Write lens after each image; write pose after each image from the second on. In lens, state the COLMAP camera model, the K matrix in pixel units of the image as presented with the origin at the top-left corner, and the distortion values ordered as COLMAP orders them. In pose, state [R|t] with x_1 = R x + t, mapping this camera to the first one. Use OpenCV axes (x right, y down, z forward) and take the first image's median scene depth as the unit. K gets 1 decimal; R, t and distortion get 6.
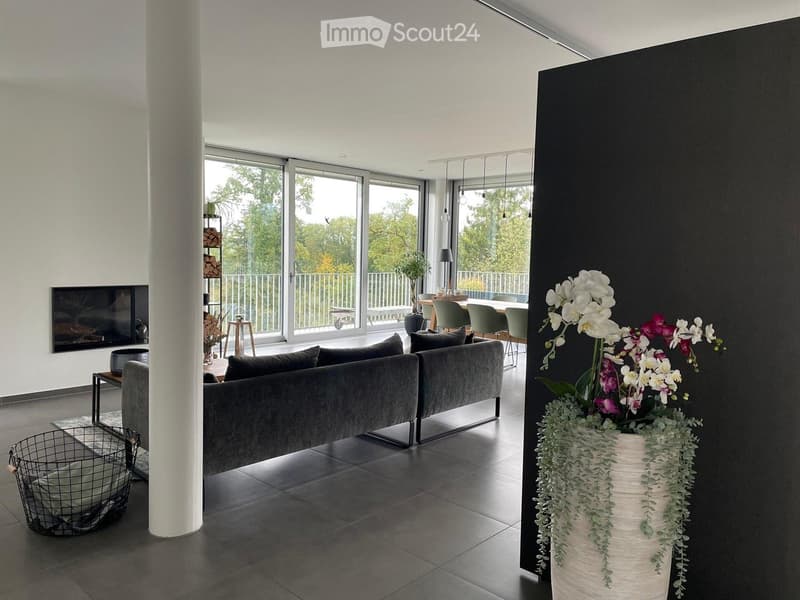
lens RADIAL K [[601.8, 0, 403.1], [0, 601.8, 303.3], [0, 0, 1]] dist [0.003431, 0.007110]
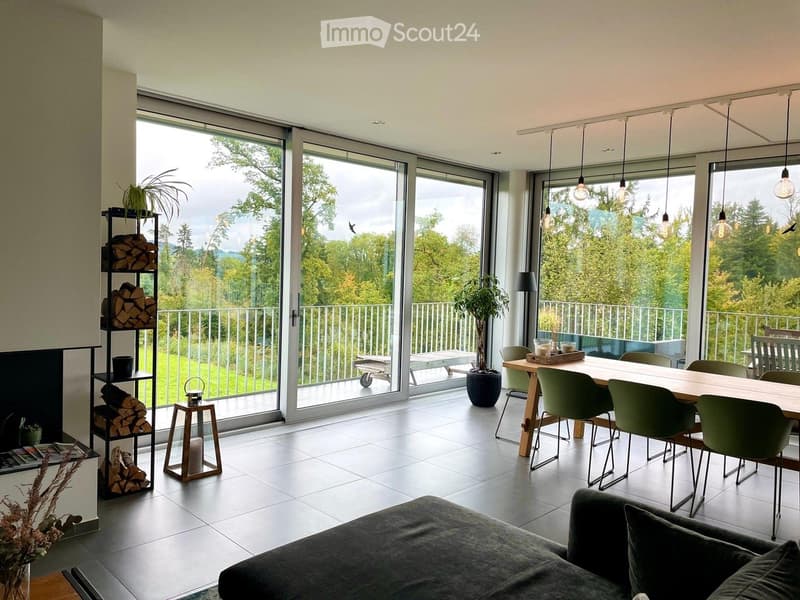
lens RADIAL K [[601.8, 0, 394.0], [0, 601.8, 298.9], [0, 0, 1]] dist [0.003431, 0.007110]
pose [[0.998626, 0.009562, -0.051522, -0.043067], [-0.011399, 0.999306, -0.035465, -0.035616], [0.051148, 0.036003, 0.998042, 0.327543]]
